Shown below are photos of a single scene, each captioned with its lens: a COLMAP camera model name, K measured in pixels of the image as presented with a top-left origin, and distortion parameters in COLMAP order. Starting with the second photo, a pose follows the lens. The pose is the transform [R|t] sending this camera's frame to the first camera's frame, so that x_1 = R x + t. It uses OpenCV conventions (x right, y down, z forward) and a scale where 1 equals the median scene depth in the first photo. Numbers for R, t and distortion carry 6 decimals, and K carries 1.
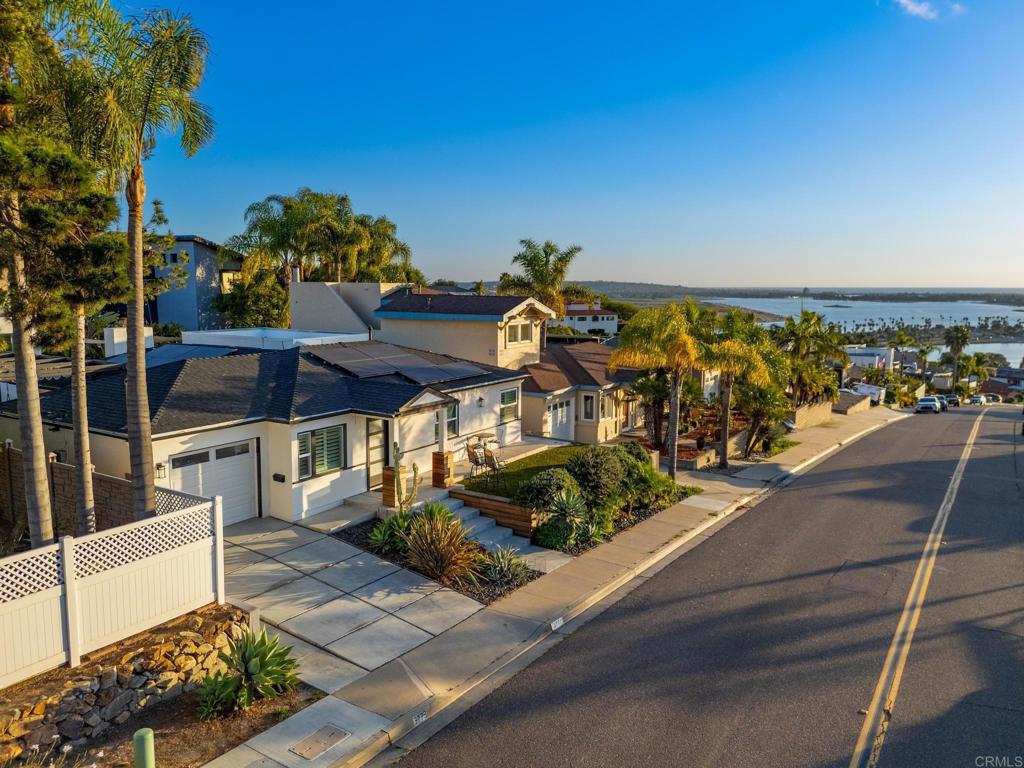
lens RADIAL K [[746.9, 0, 511.1], [0, 746.9, 379.1], [0, 0, 1]] dist [0.069001, -0.056326]
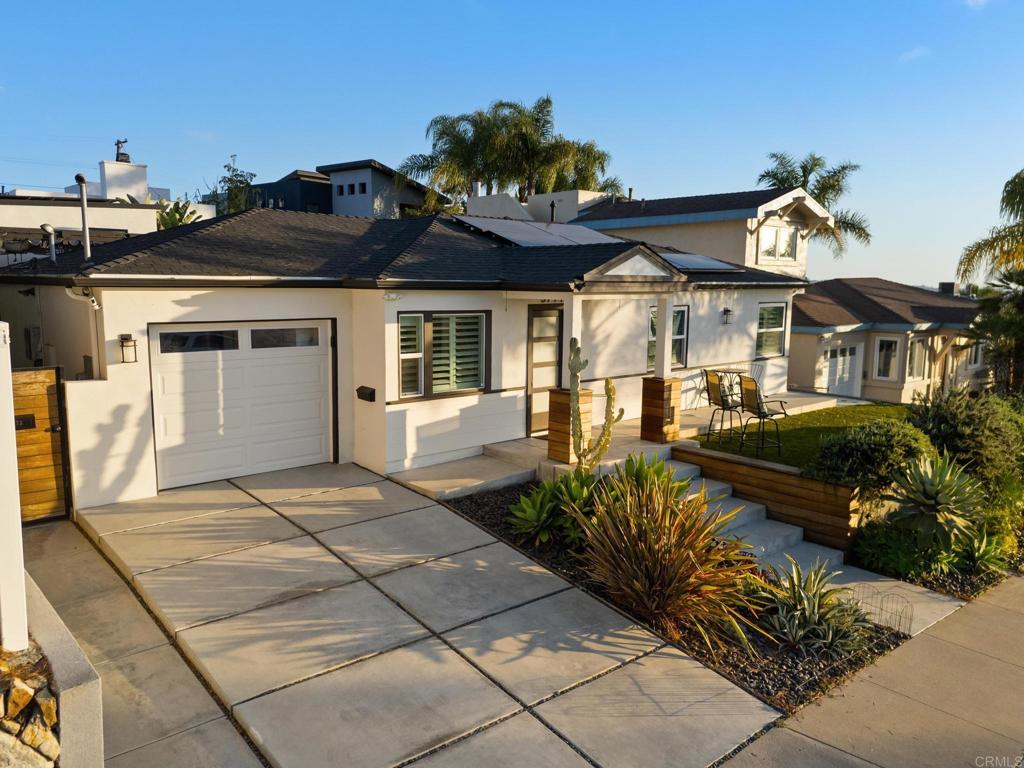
lens RADIAL K [[746.9, 0, 515.8], [0, 746.9, 382.4], [0, 0, 1]] dist [0.069001, -0.056326]
pose [[0.963854, 0.041108, -0.263239, -0.052933], [-0.039931, 0.999154, 0.009821, 0.105076], [0.263420, 0.001045, 0.964681, 0.460639]]
